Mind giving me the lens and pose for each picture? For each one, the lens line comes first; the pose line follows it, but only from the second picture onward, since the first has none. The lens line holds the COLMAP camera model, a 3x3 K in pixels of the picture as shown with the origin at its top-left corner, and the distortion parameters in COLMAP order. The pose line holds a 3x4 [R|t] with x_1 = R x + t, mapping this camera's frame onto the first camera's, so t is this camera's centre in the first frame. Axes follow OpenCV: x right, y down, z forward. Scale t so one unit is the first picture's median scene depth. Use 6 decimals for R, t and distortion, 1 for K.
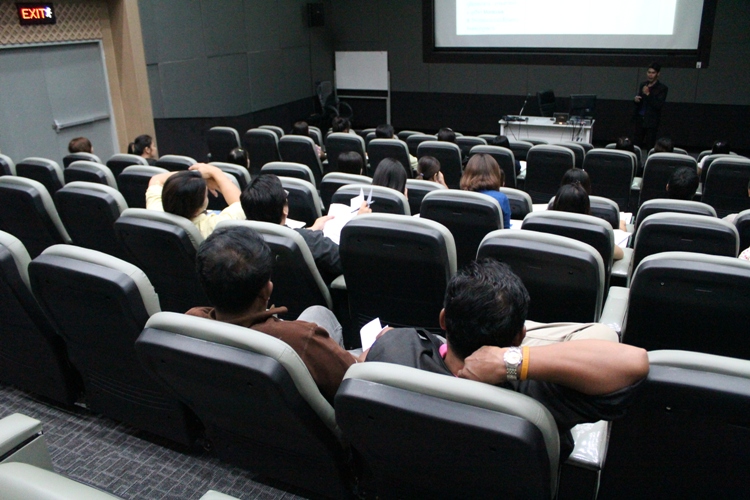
lens RADIAL K [[621.1, 0, 375.0], [0, 621.1, 250.0], [0, 0, 1]] dist [-0.176602, 0.157296]
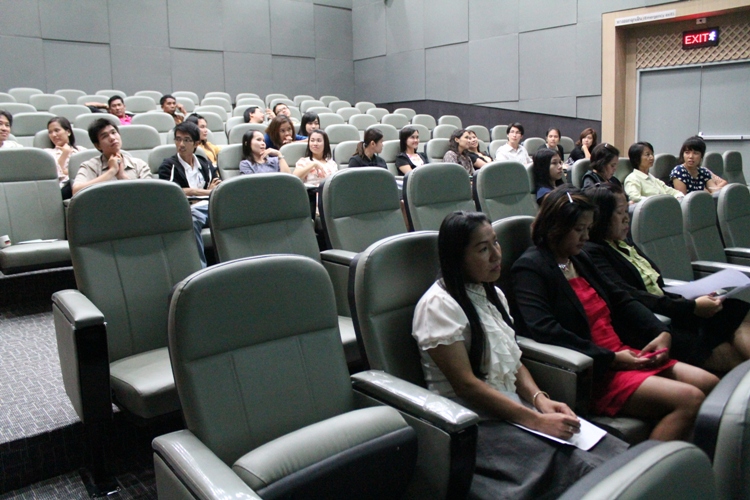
lens RADIAL K [[621.1, 0, 375.0], [0, 621.1, 250.0], [0, 0, 1]] dist [-0.176602, 0.157296]
pose [[-0.399780, 0.194374, -0.895765, 0.632451], [-0.294444, 0.898231, 0.326319, -0.172286], [0.868032, 0.394208, -0.301862, 0.758004]]
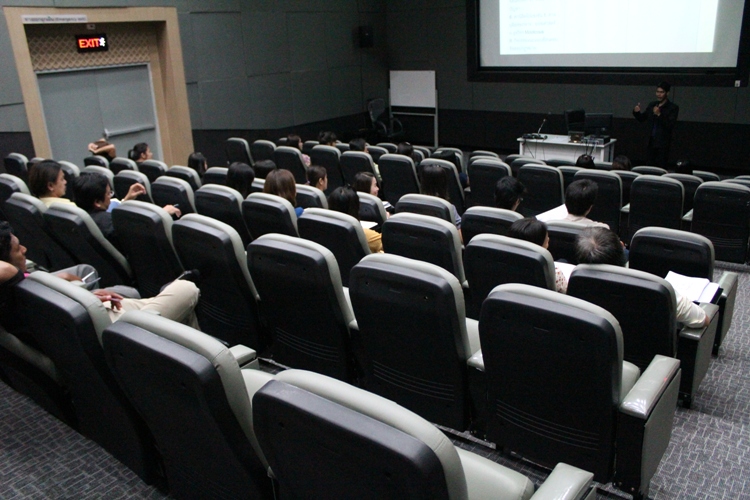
lens RADIAL K [[621.1, 0, 375.0], [0, 621.1, 250.0], [0, 0, 1]] dist [-0.176602, 0.157296]
pose [[0.974284, 0.058617, -0.217564, 0.231602], [-0.064209, 0.997761, -0.018717, 0.011134], [0.215980, 0.032205, 0.975866, -0.050747]]
